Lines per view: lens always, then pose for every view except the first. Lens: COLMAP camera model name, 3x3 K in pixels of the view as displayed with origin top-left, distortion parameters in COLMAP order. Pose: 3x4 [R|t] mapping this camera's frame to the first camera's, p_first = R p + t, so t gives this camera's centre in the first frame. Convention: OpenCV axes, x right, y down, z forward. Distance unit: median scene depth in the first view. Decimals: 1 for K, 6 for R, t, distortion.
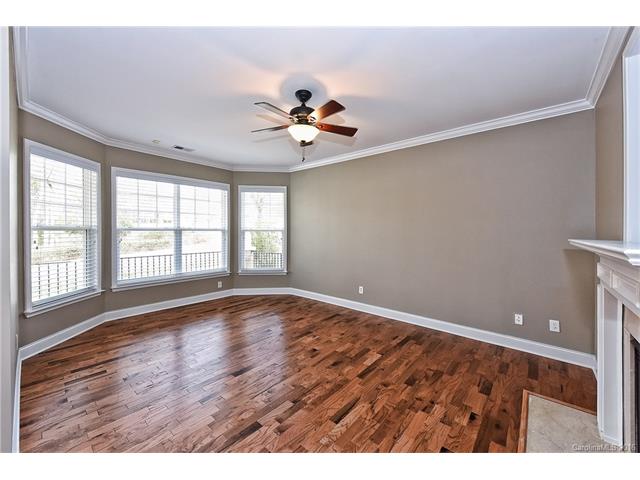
lens RADIAL K [[256.6, 0, 320.0], [0, 256.6, 240.0], [0, 0, 1]] dist [0.000937, 0.000103]
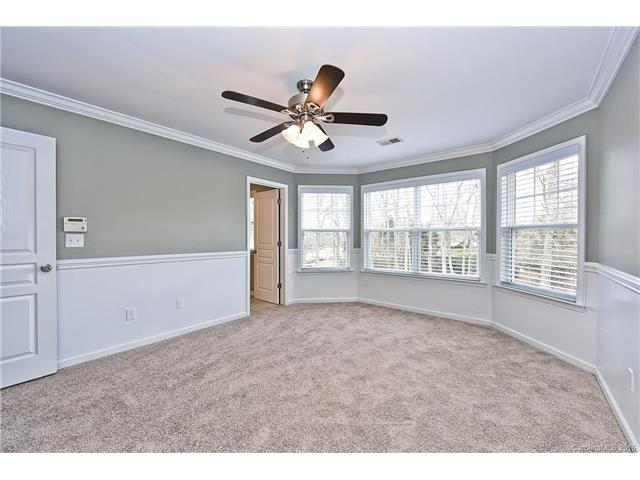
lens RADIAL K [[256.2, 0, 320.0], [0, 256.2, 240.0], [0, 0, 1]] dist [-0.002591, -0.000309]
pose [[0.020624, 0.012783, -0.999706, 0.898787], [-0.013777, 0.999827, 0.012500, -0.011491], [0.999692, 0.013515, 0.020797, 1.045232]]
